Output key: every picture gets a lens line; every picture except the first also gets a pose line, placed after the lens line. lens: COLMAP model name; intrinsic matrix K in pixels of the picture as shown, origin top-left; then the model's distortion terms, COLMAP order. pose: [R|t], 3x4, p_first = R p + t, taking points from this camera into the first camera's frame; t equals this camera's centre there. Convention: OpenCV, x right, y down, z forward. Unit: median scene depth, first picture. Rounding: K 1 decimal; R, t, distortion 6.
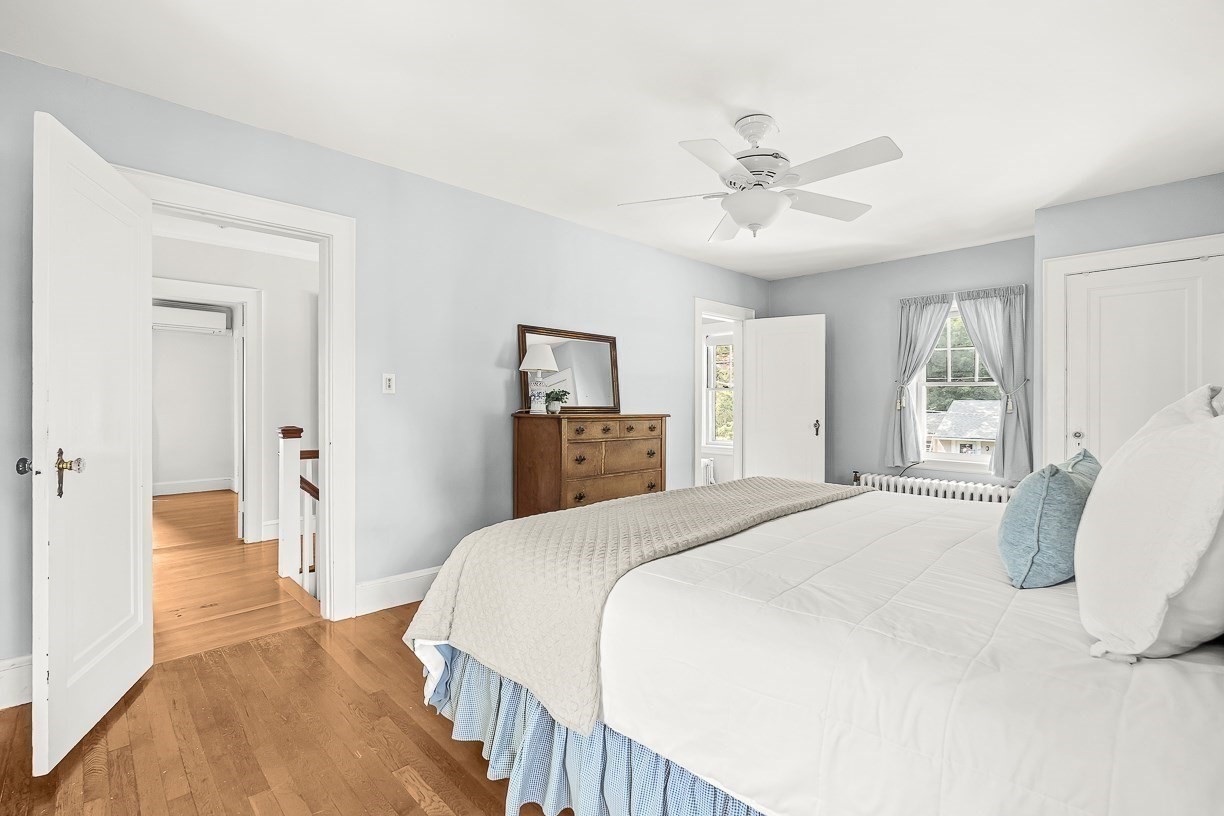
lens RADIAL K [[549.8, 0, 611.9], [0, 549.8, 407.4], [0, 0, 1]] dist [0.003606, -0.000222]
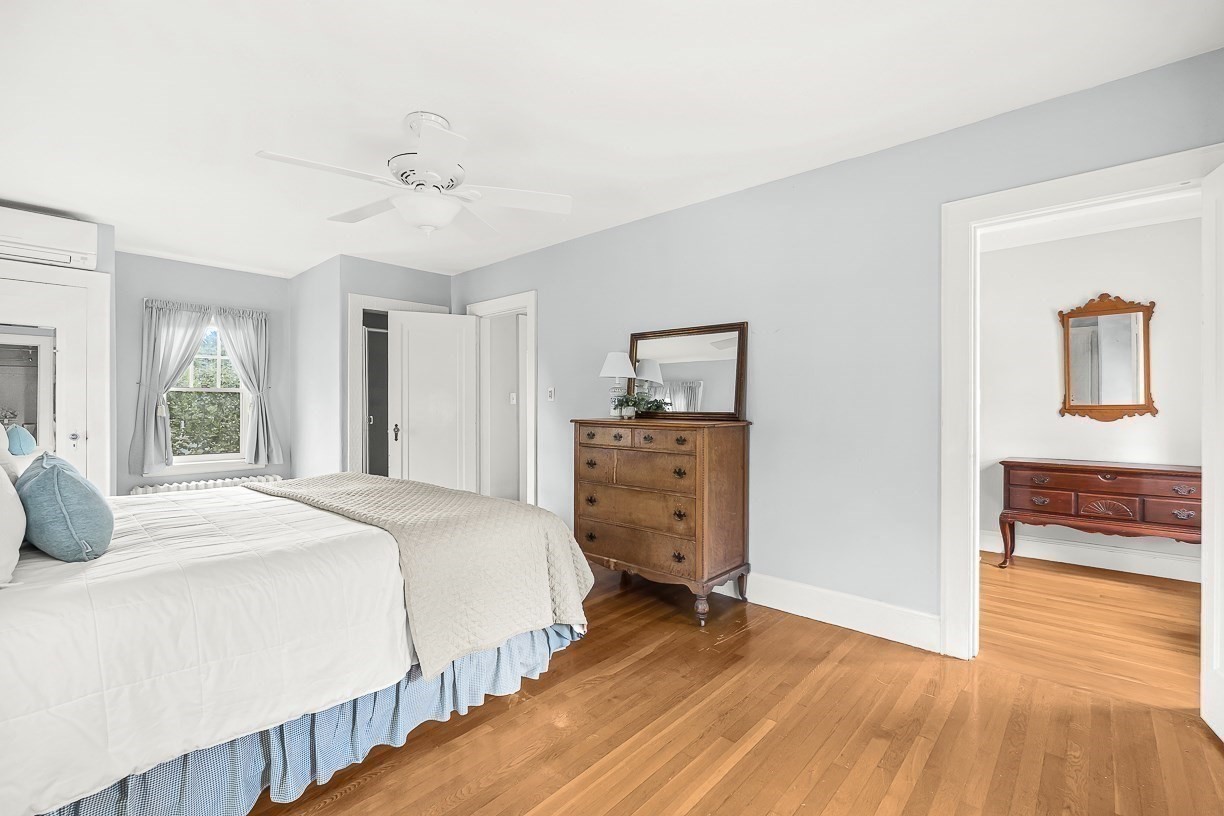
lens RADIAL K [[549.8, 0, 611.6], [0, 549.8, 404.3], [0, 0, 1]] dist [0.003606, -0.000222]
pose [[0.054952, -0.000148, -0.998489, 0.889437], [-0.003523, 0.999994, -0.000343, -0.013794], [0.998483, 0.003536, 0.054951, 0.903833]]
